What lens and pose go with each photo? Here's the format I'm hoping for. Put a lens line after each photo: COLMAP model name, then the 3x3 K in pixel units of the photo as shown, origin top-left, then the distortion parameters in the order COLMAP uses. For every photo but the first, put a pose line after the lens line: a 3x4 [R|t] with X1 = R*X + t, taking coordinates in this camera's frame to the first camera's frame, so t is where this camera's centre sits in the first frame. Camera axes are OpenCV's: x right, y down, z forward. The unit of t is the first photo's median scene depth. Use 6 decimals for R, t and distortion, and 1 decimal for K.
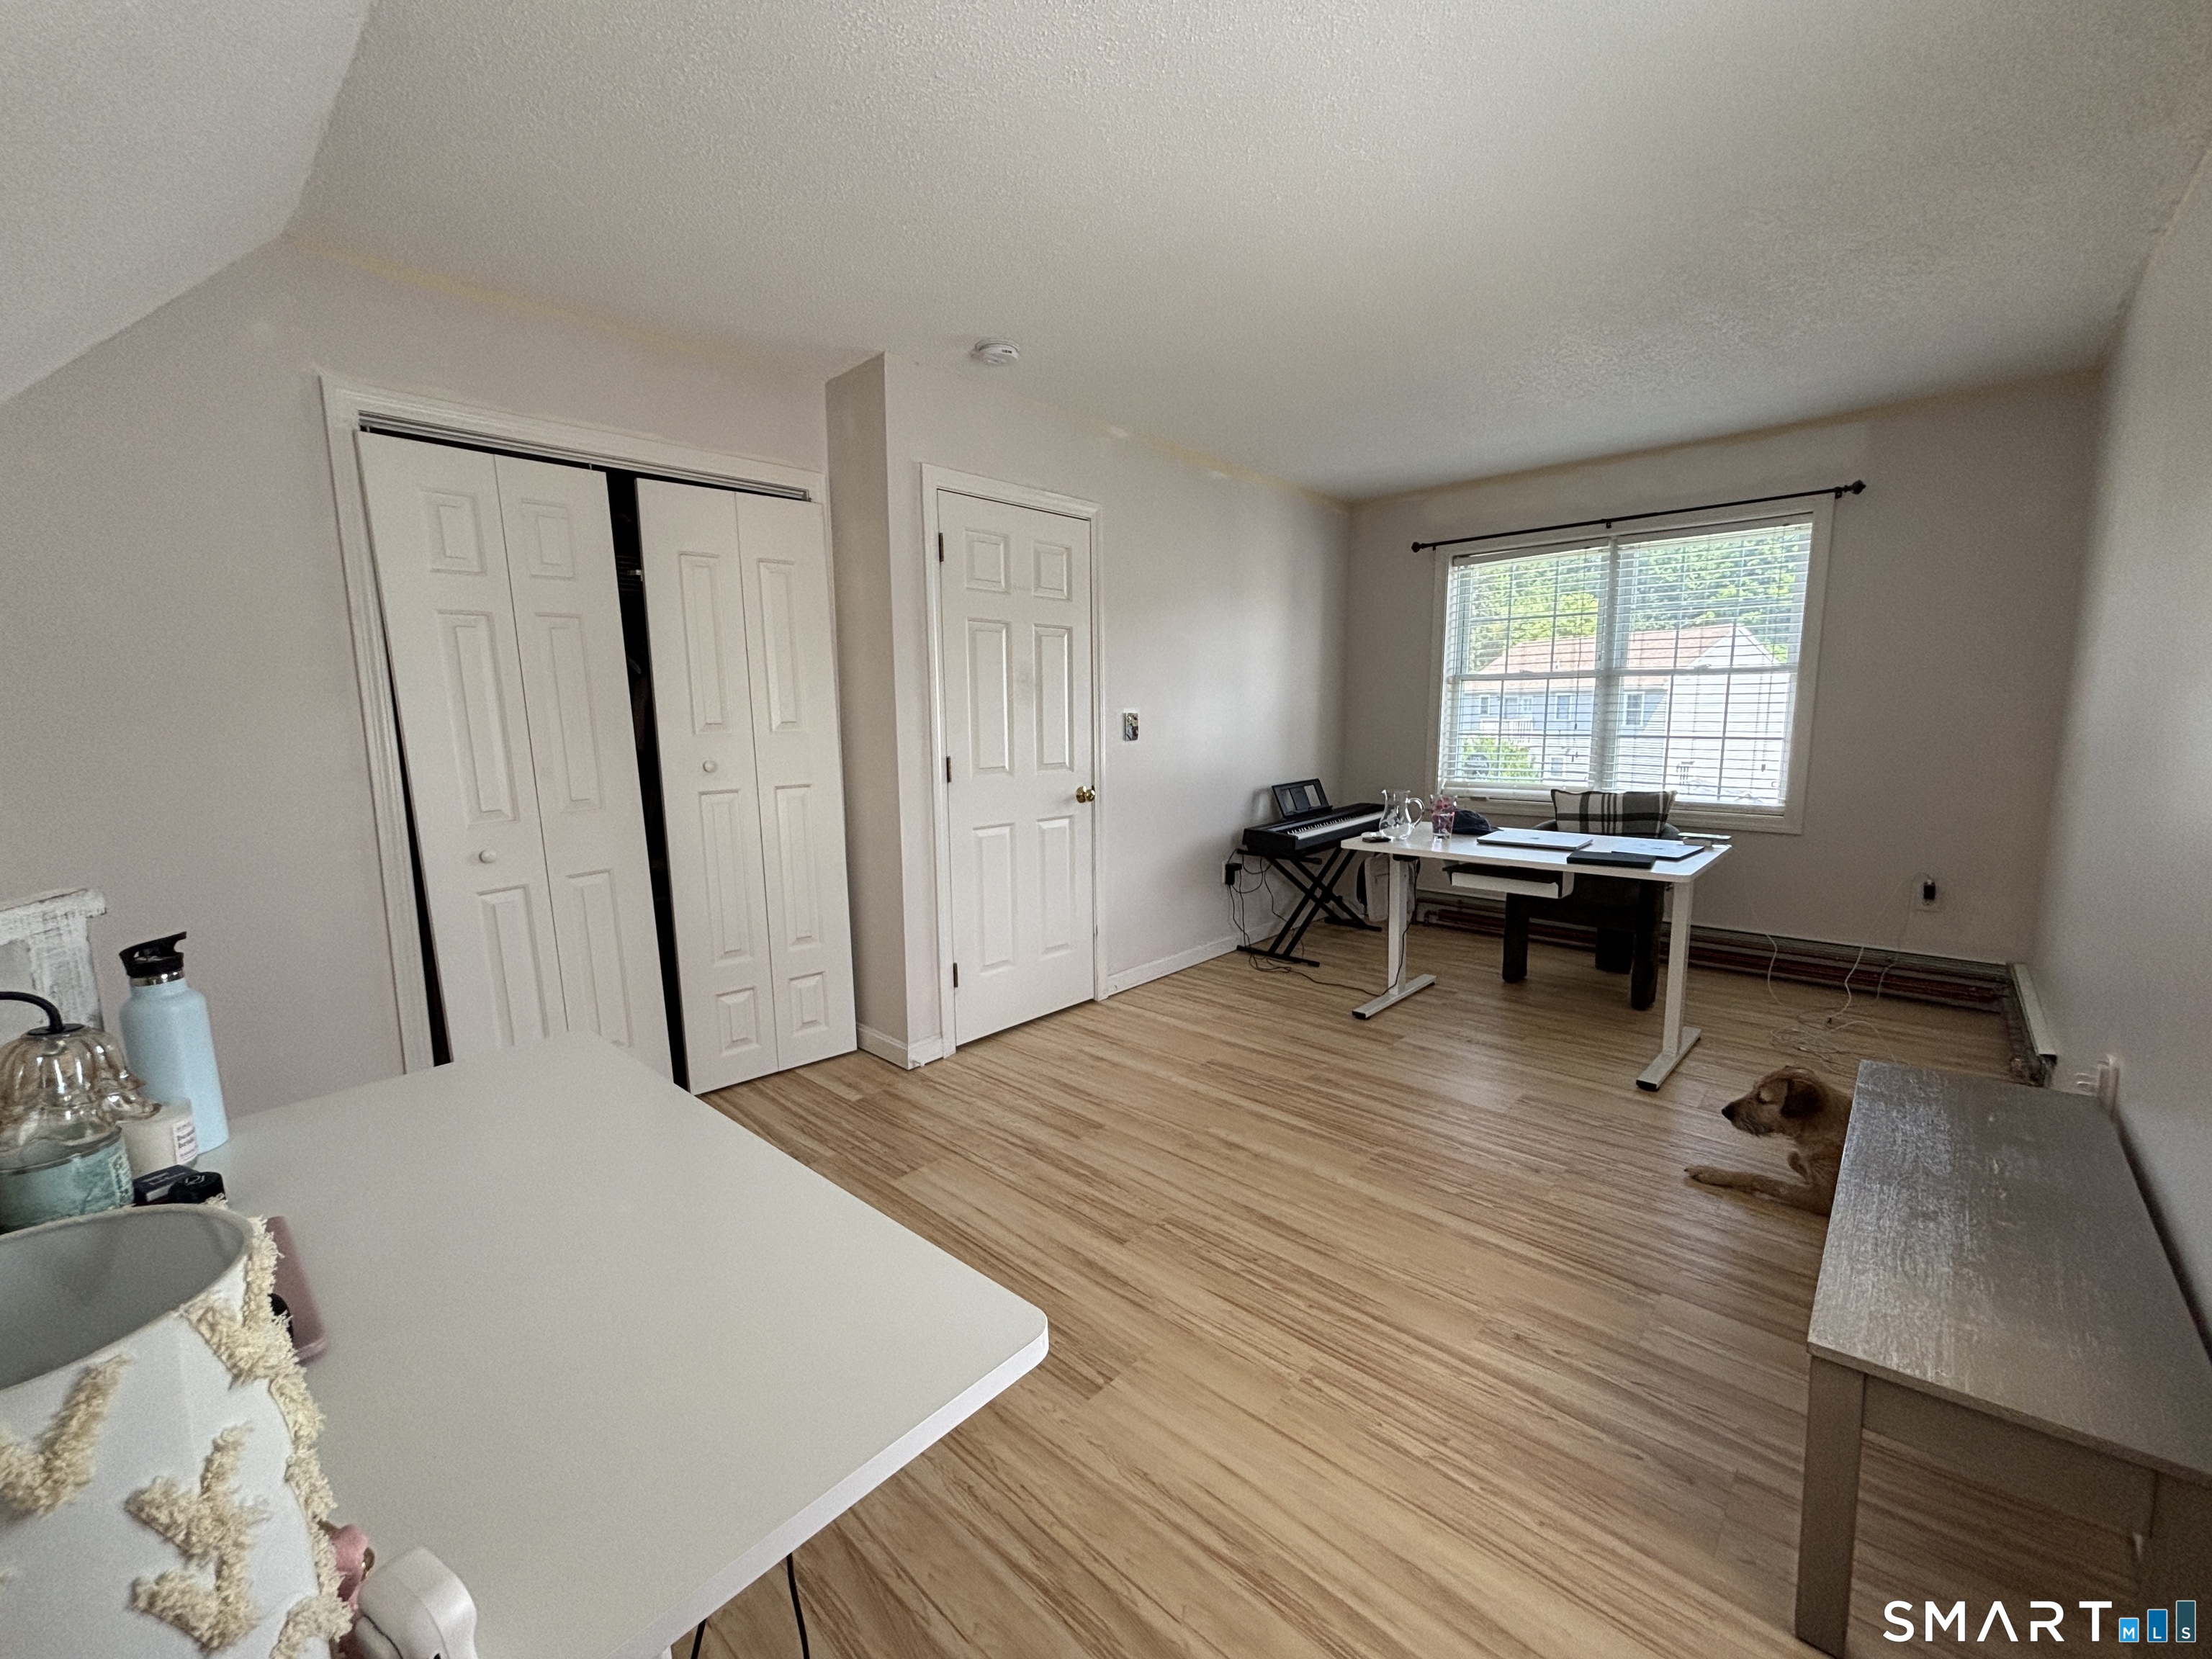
lens RADIAL K [[895.5, 0, 1099.0], [0, 895.5, 839.3], [0, 0, 1]] dist [0.000522, -0.000174]
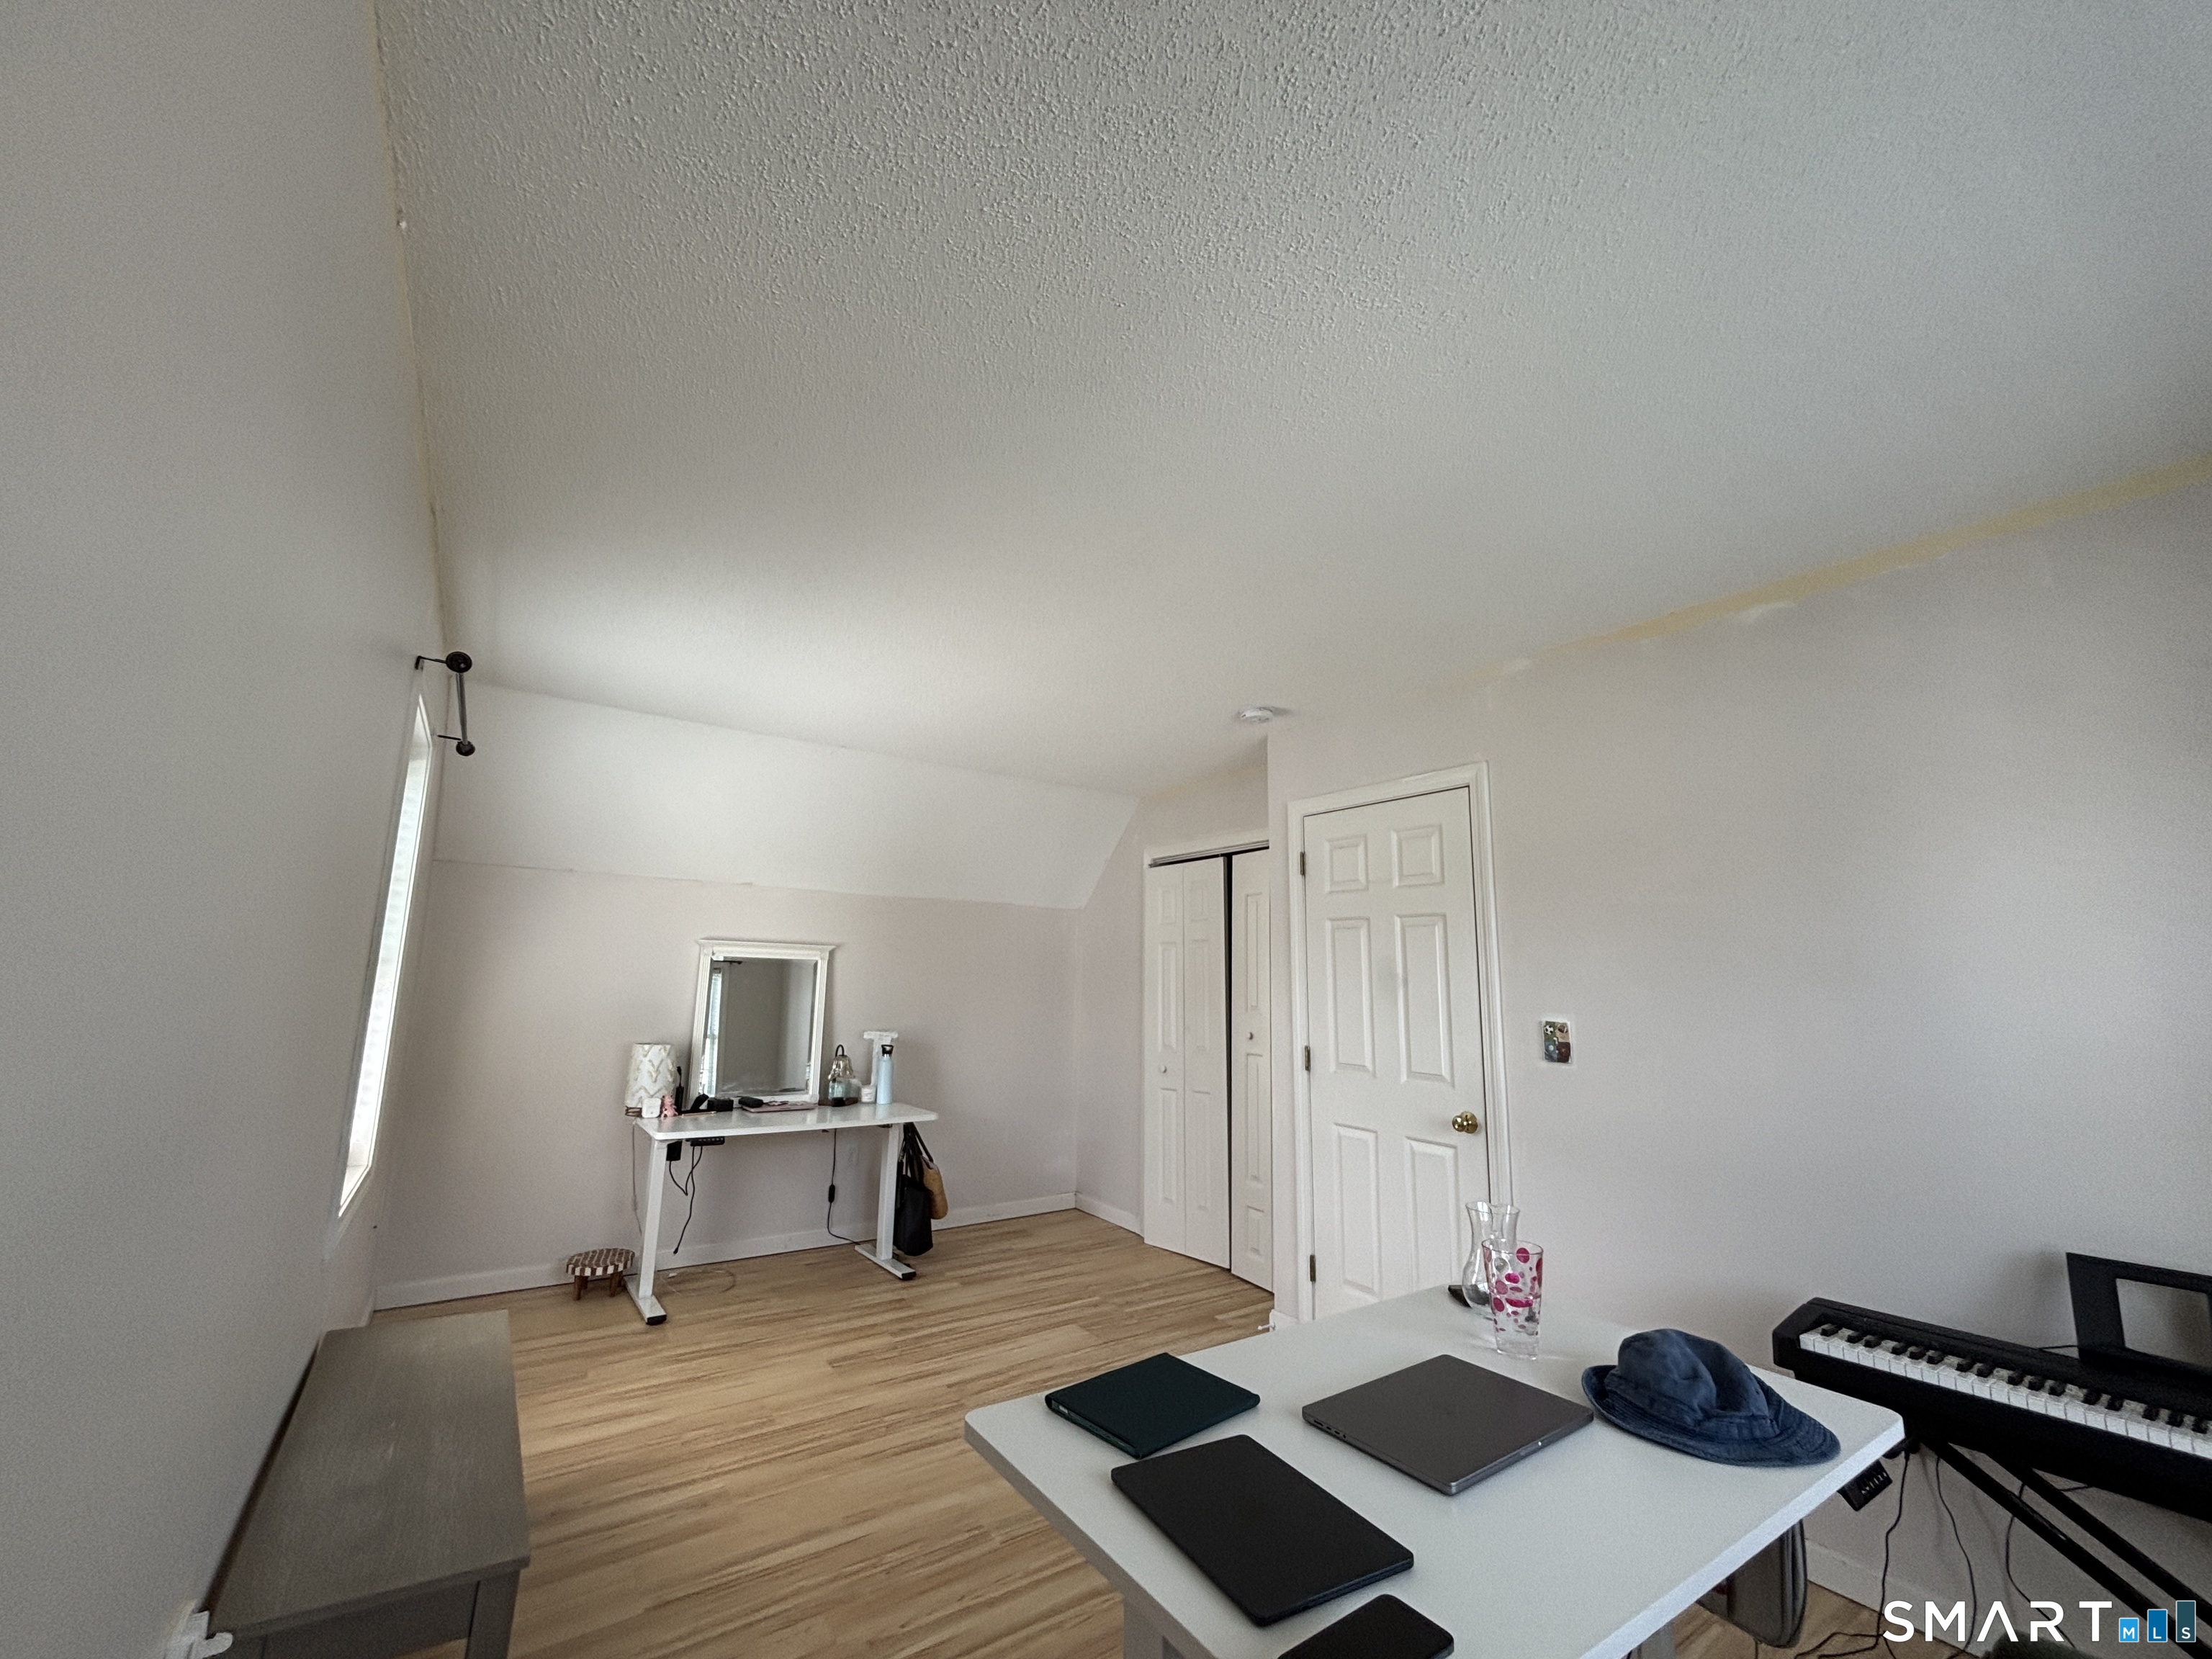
lens RADIAL K [[895.5, 0, 1102.3], [0, 895.5, 825.5], [0, 0, 1]] dist [0.000522, -0.000174]
pose [[-0.216767, -0.160408, -0.962955, 0.968874], [-0.163449, 0.978447, -0.126195, -0.174679], [0.962443, 0.130039, -0.238313, 0.970393]]
